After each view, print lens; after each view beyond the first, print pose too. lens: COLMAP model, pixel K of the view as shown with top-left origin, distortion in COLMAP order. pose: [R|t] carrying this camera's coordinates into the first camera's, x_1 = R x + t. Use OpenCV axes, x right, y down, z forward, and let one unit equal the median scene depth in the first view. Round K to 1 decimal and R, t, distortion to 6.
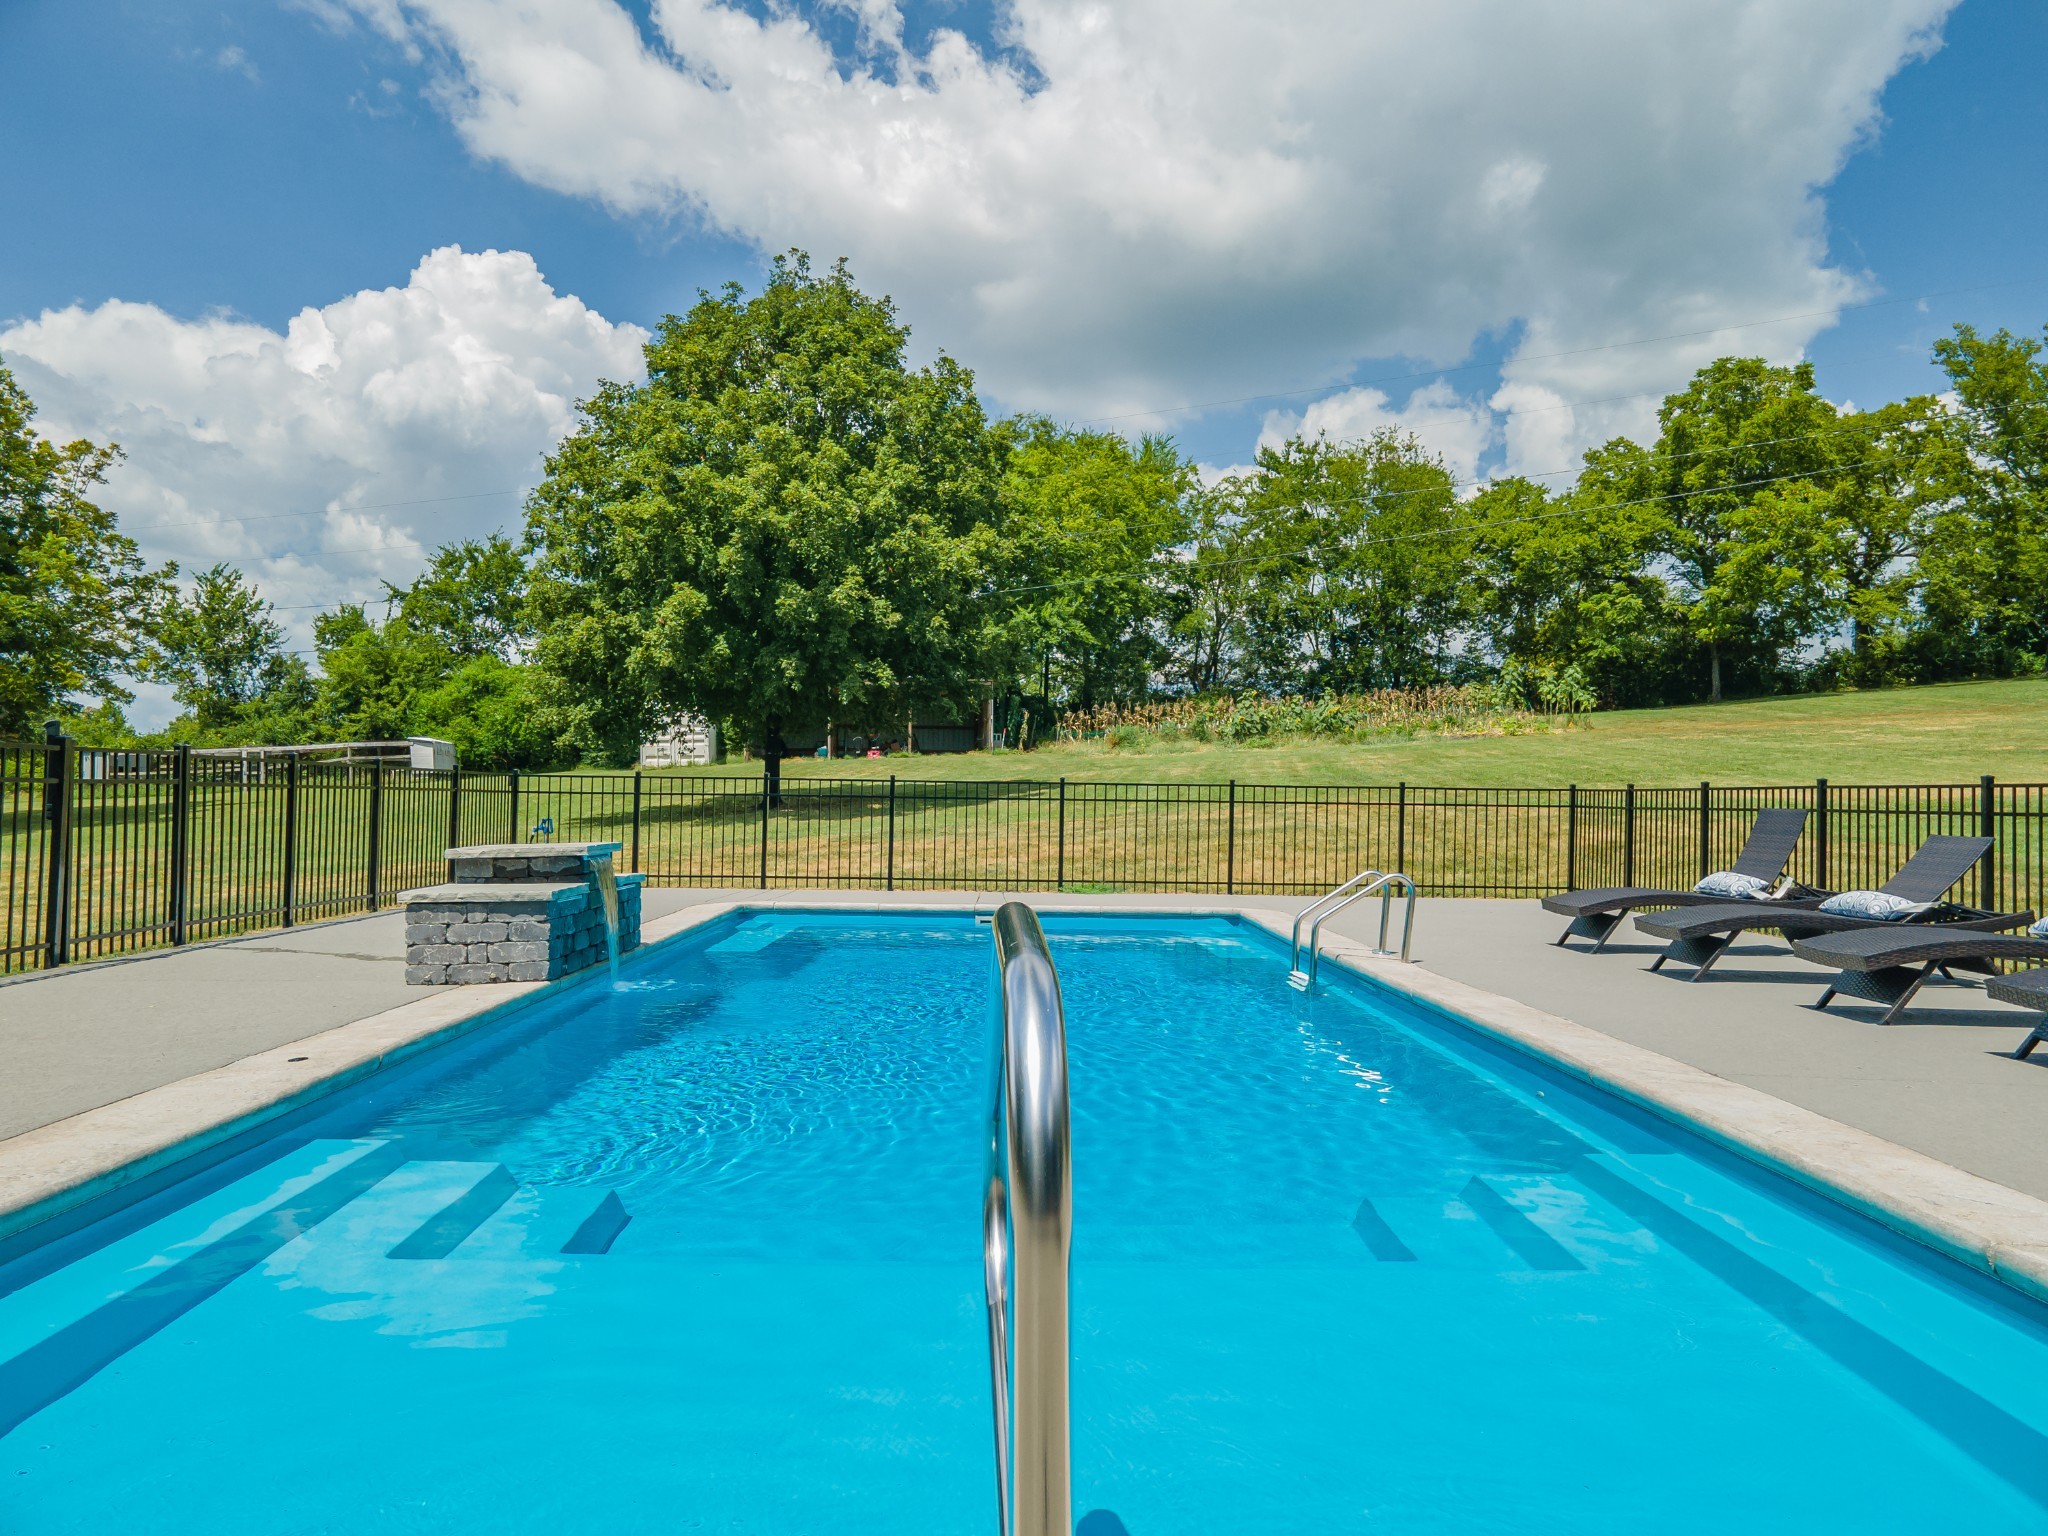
lens RADIAL K [[1291.4, 0, 1024.0], [0, 1291.4, 768.0], [0, 0, 1]] dist [0.003968, 0.002132]
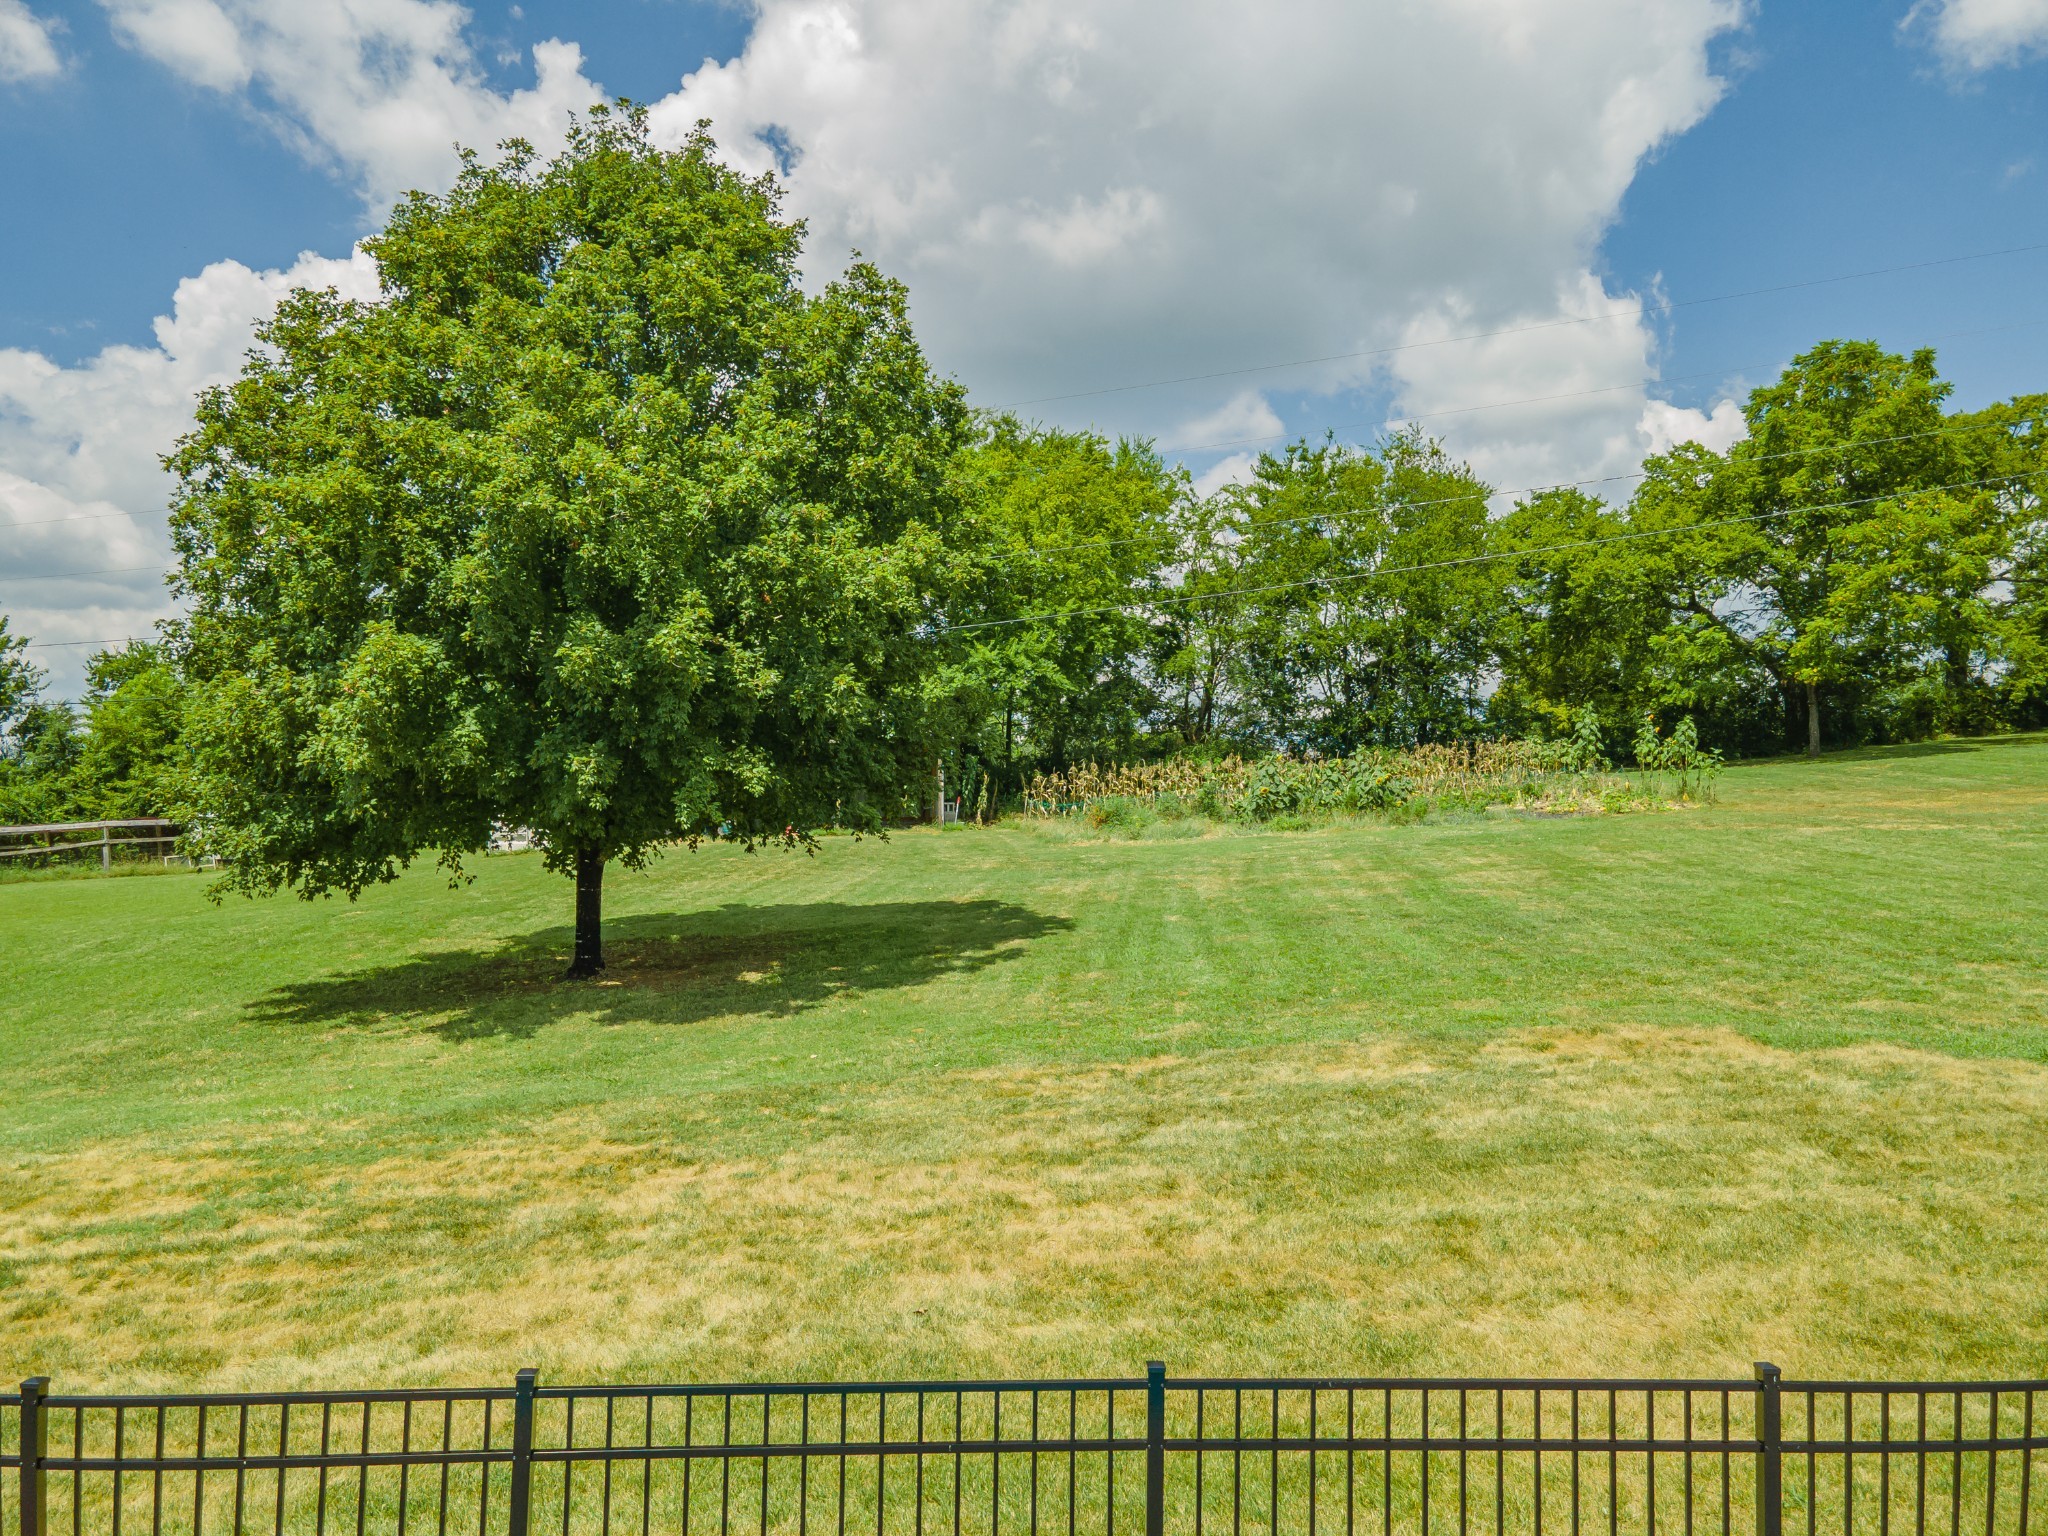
lens RADIAL K [[1291.4, 0, 1024.0], [0, 1291.4, 768.0], [0, 0, 1]] dist [0.003968, 0.002132]
pose [[0.999398, -0.004427, 0.034421, -0.001864], [0.005147, 0.999769, -0.020857, -0.031193], [-0.034320, 0.021021, 0.999190, 0.201885]]
